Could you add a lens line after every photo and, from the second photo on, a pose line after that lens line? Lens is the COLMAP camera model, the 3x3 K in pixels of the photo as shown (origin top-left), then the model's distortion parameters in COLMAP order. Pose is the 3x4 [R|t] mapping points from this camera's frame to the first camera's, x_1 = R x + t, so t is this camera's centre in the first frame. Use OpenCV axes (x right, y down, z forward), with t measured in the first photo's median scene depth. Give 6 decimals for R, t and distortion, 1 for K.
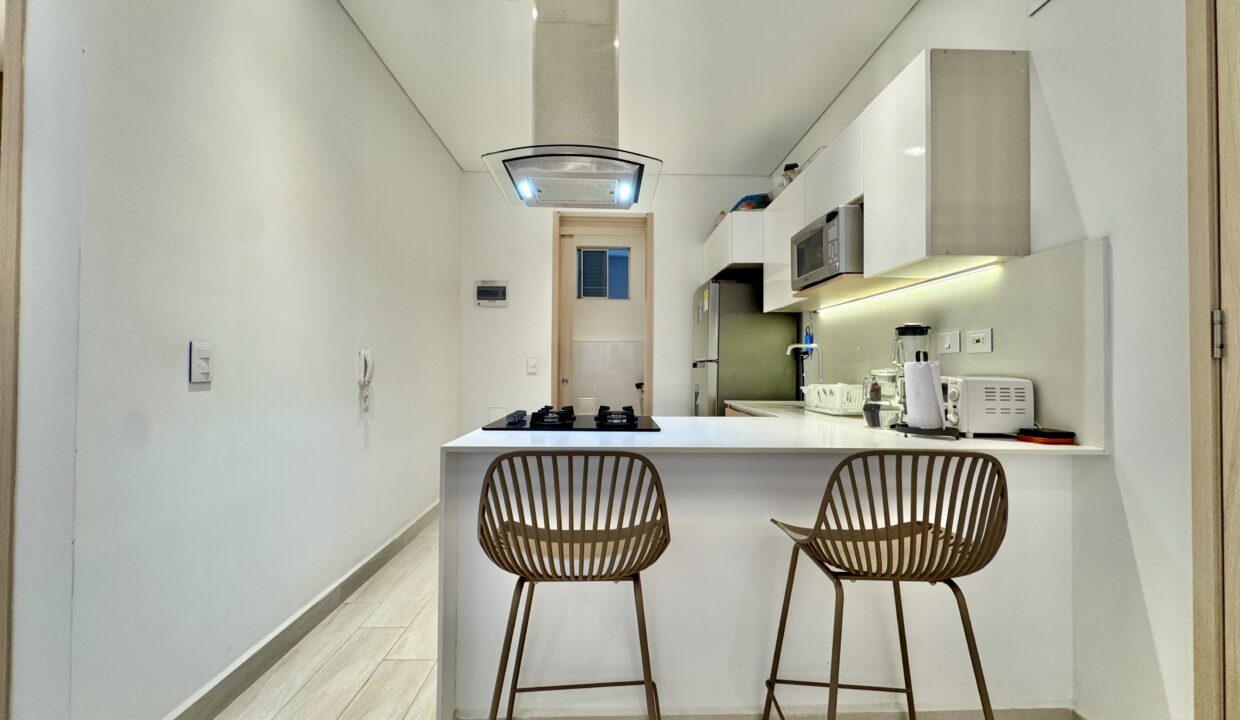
lens RADIAL K [[501.3, 0, 620.0], [0, 501.3, 360.0], [0, 0, 1]] dist [-0.001631, 0.000132]
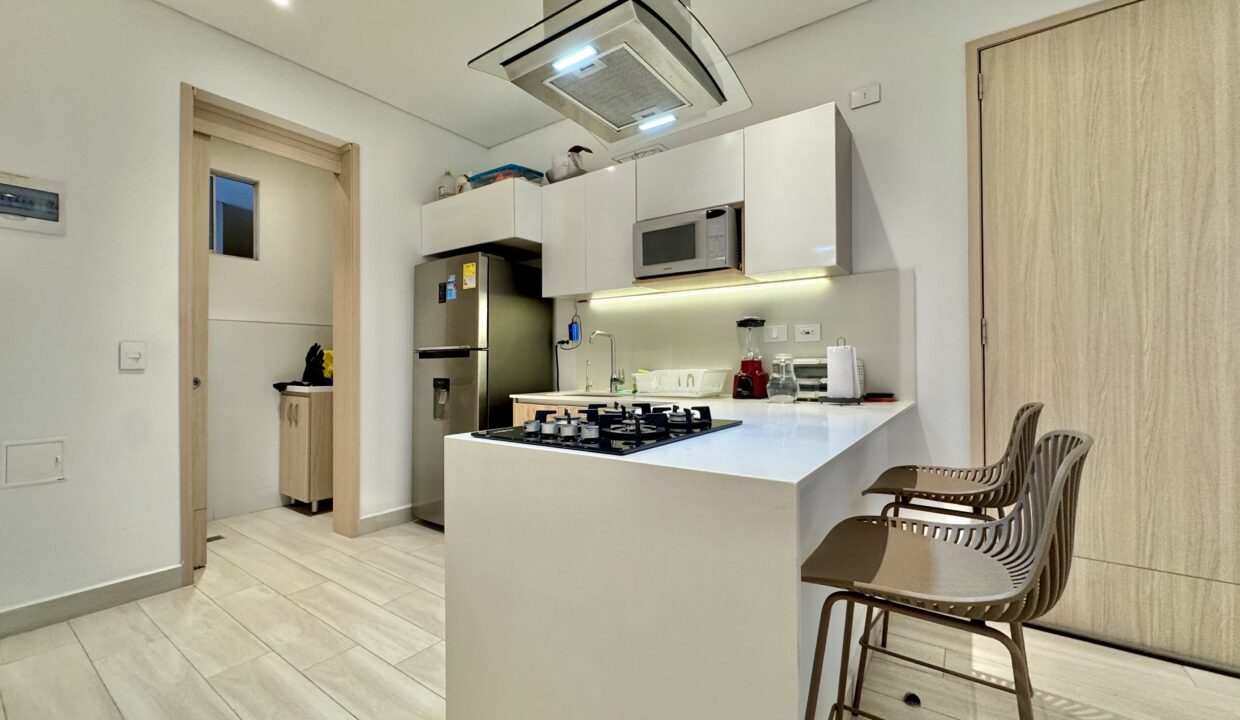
lens RADIAL K [[491.4, 0, 622.3], [0, 491.4, 359.8], [0, 0, 1]] dist [-0.006582, -0.000050]
pose [[0.591361, -0.005243, 0.806390, -0.416025], [-0.000729, 0.999975, 0.007037, 0.016839], [-0.806407, -0.004749, 0.591342, 0.399074]]
